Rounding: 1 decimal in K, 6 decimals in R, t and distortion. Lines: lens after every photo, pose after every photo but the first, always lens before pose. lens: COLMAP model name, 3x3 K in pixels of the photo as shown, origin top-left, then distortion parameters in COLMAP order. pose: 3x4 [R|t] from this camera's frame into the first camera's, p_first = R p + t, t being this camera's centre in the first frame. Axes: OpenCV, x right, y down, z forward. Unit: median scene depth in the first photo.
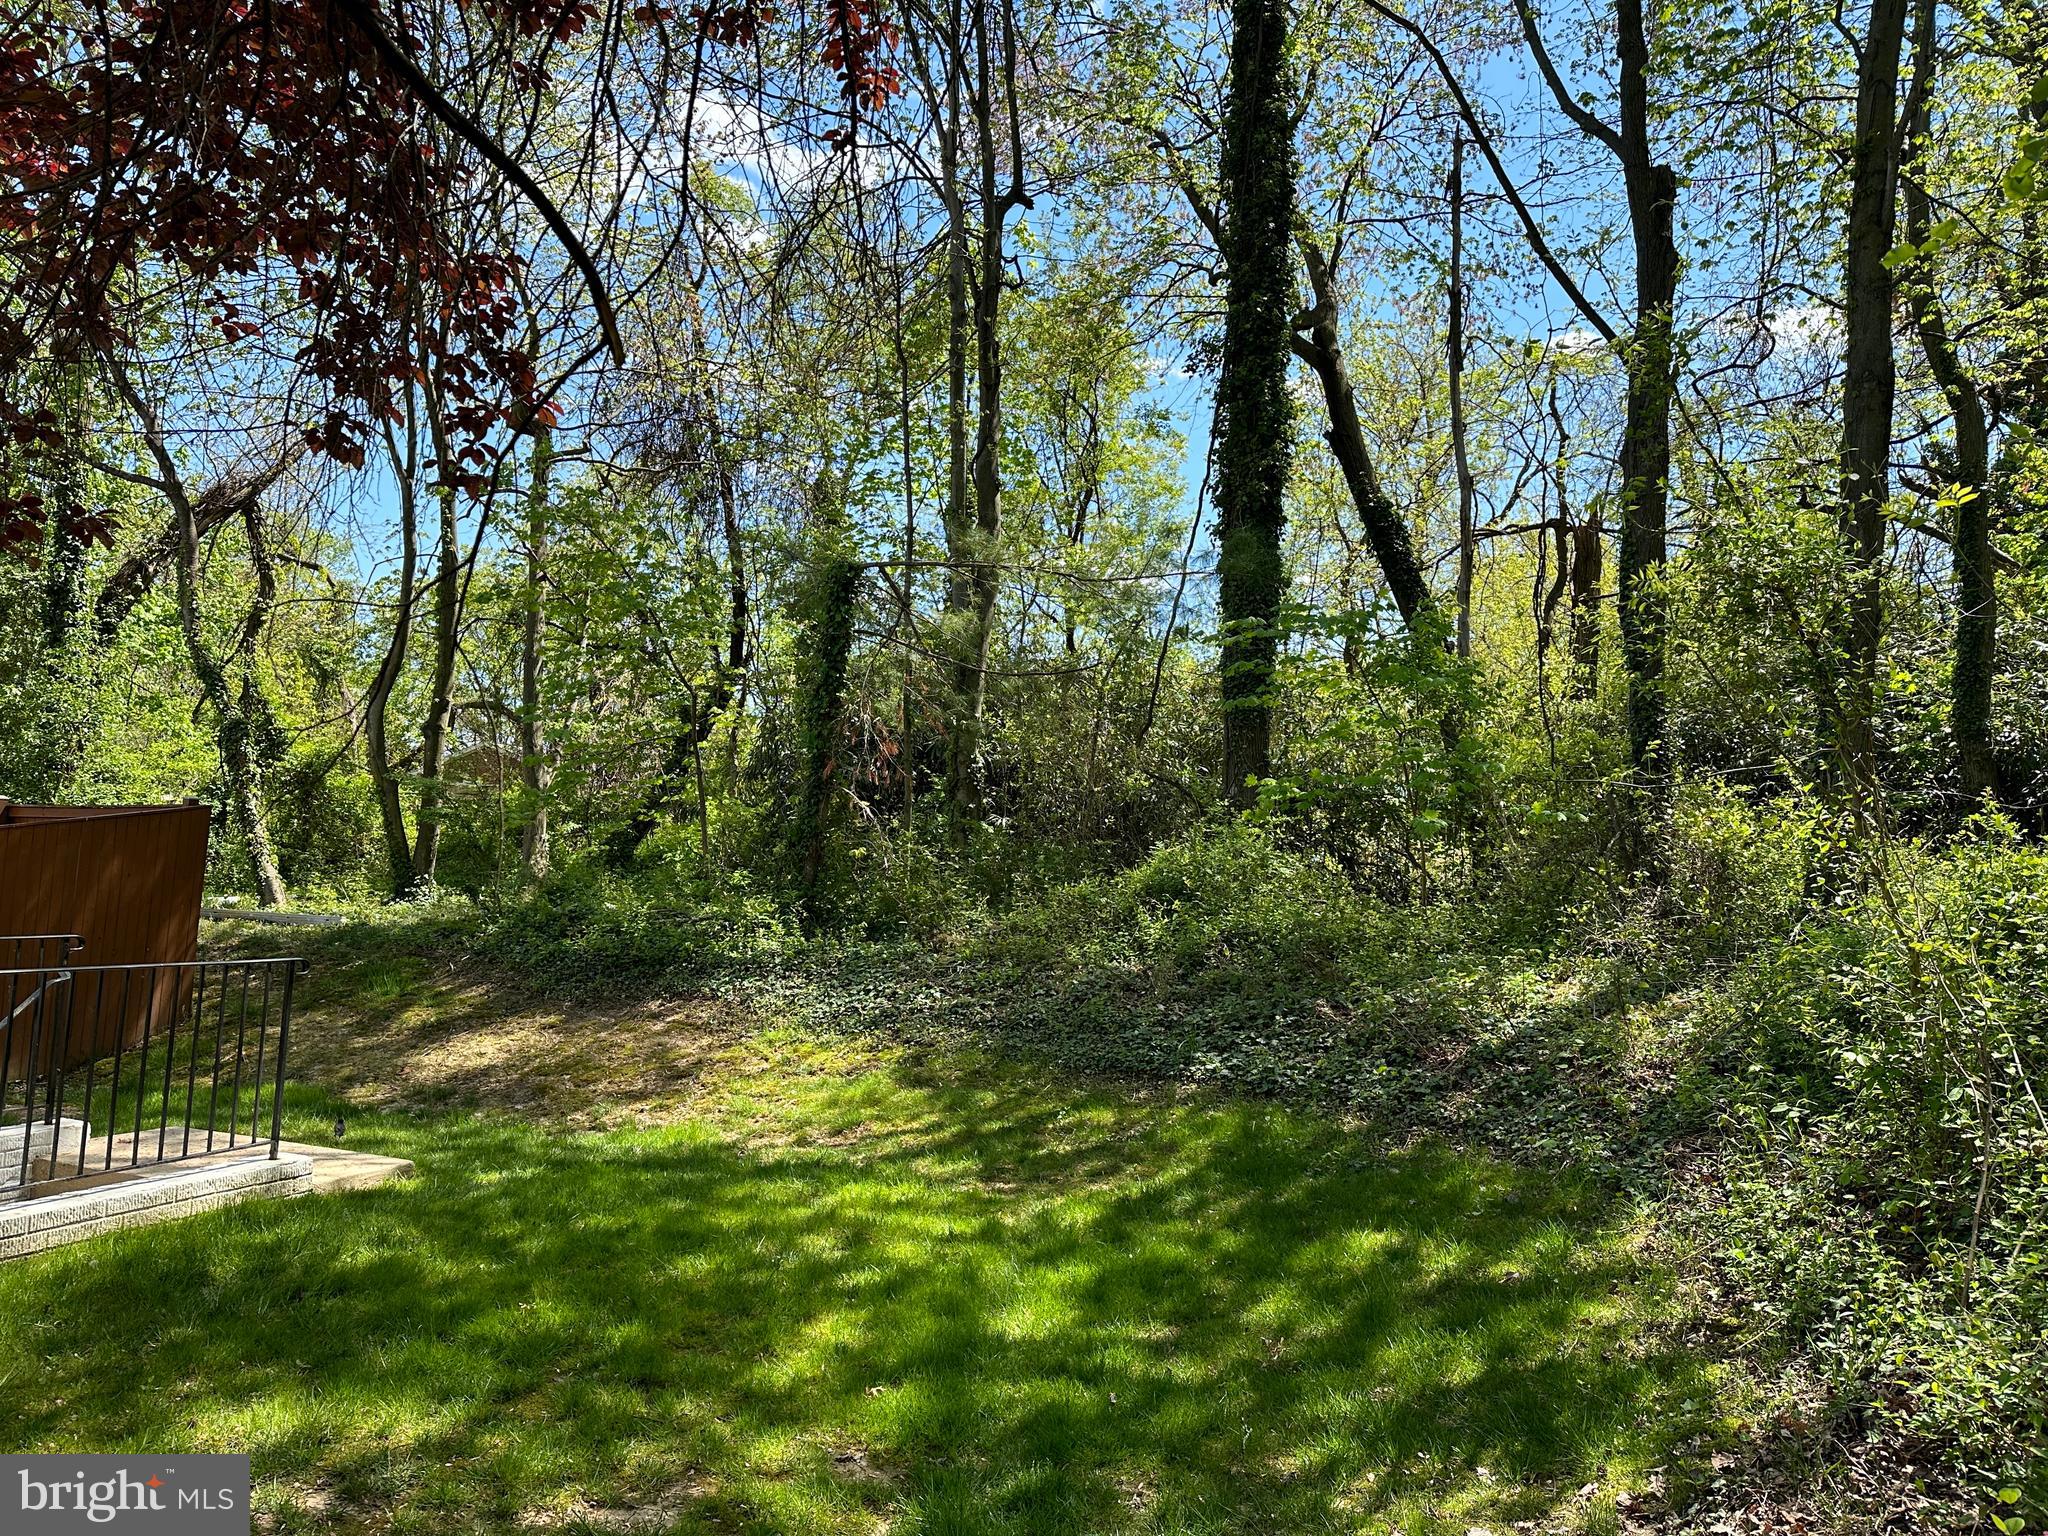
lens RADIAL K [[1371.0, 0, 1024.2], [0, 1371.0, 756.0], [0, 0, 1]] dist [0.010740, -0.008736]
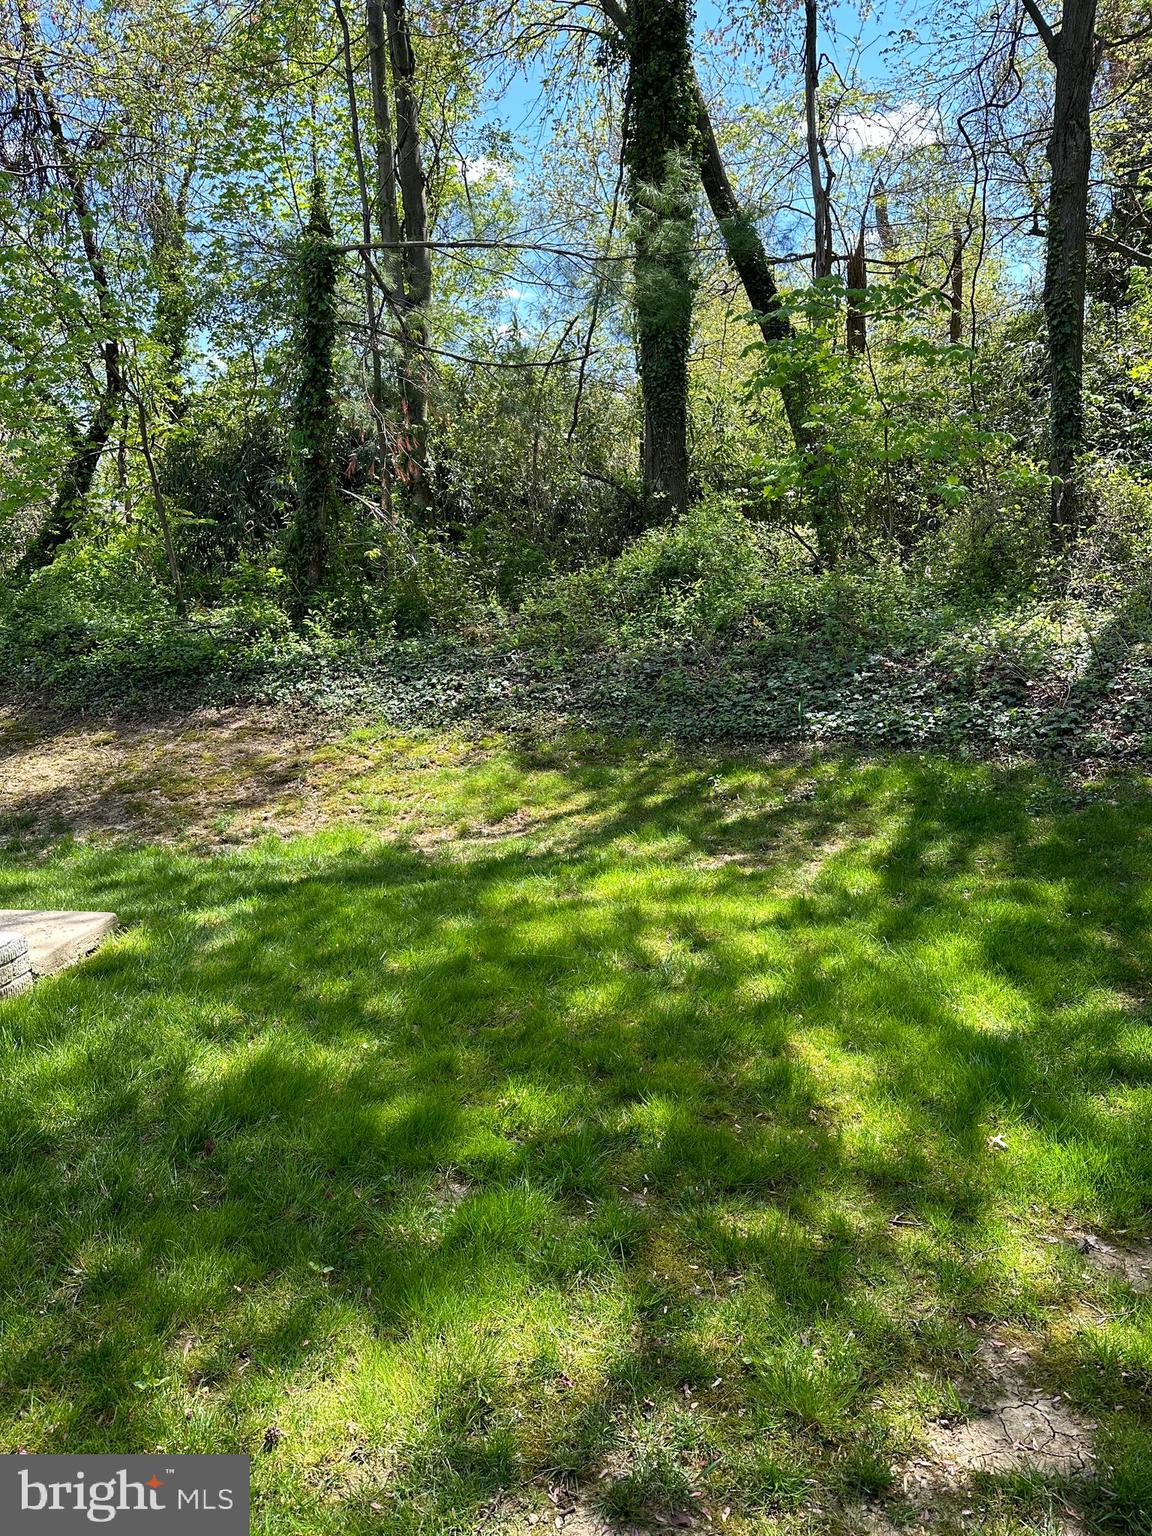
lens RADIAL K [[1028.2, 0, 575.6], [0, 1028.2, 779.9], [0, 0, 1]] dist [0.010740, -0.008736]
pose [[0.966678, -0.103829, 0.233992, -0.238577], [0.035042, 0.959120, 0.280821, 0.030819], [-0.253584, -0.263264, 0.930799, 0.263220]]
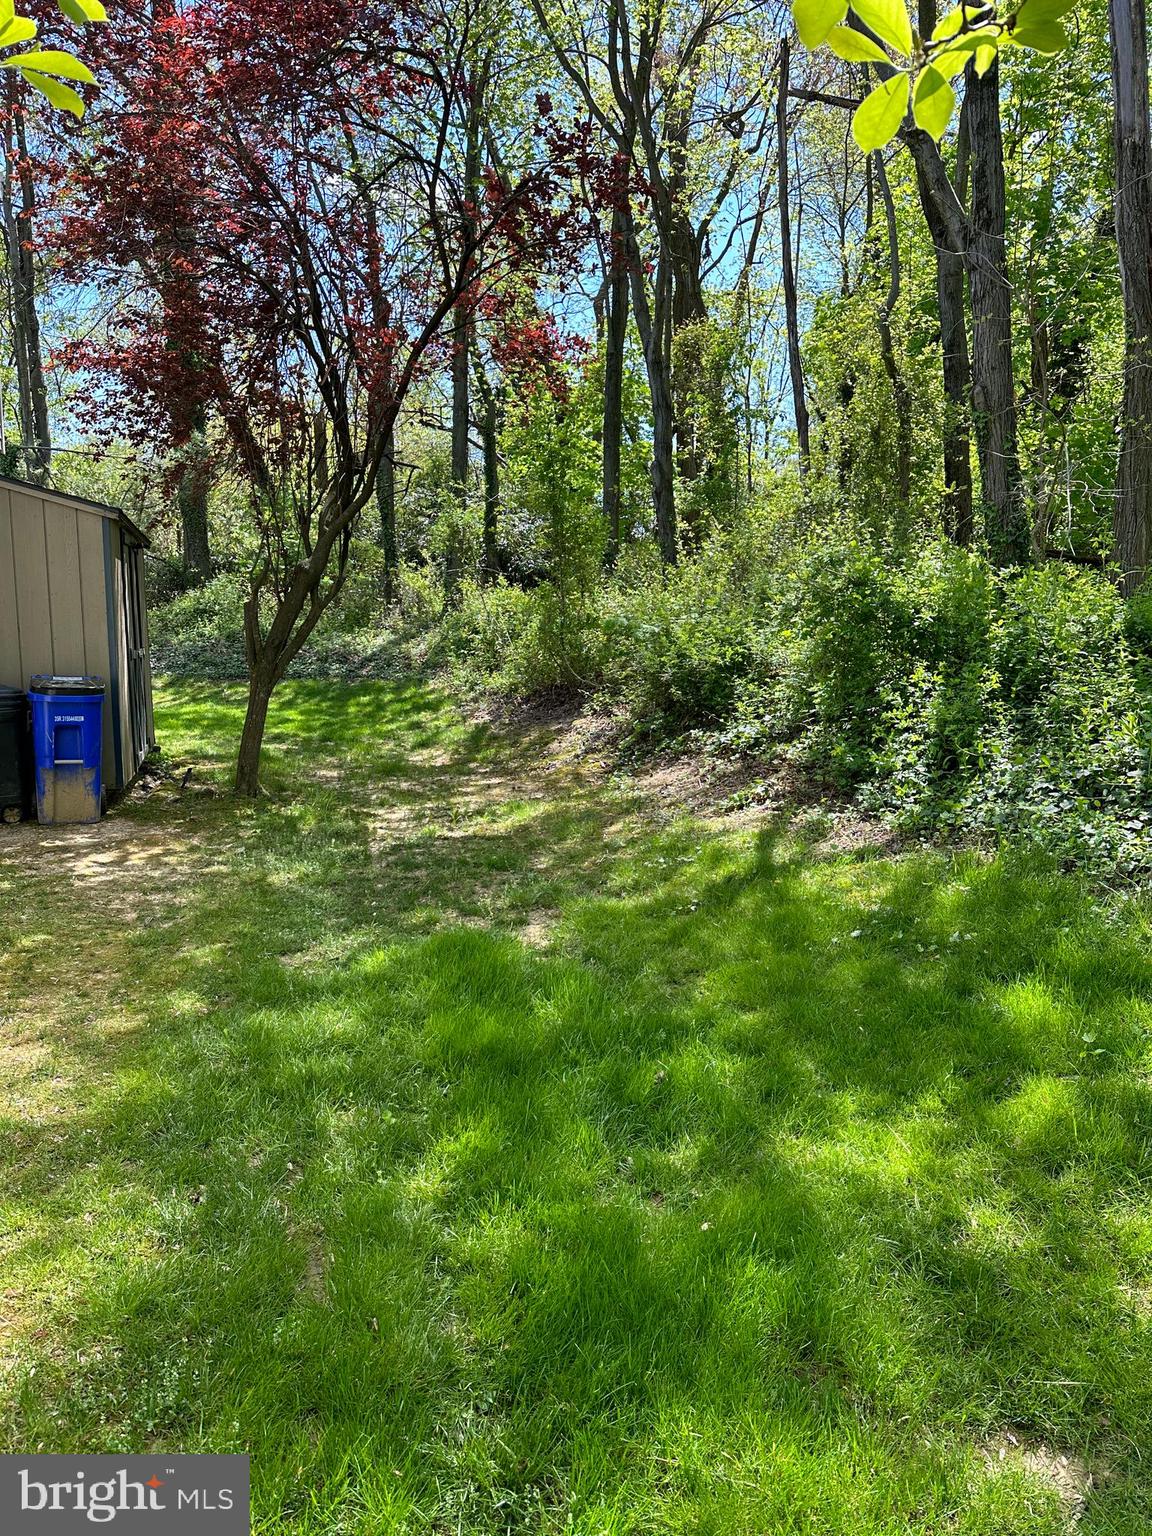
lens RADIAL K [[1028.2, 0, 577.9], [0, 1028.2, 759.1], [0, 0, 1]] dist [0.010740, -0.008736]
pose [[0.766064, -0.111637, 0.632996, -0.688062], [-0.034769, 0.976163, 0.214237, -0.063918], [-0.641823, -0.186128, 0.743921, -0.930012]]
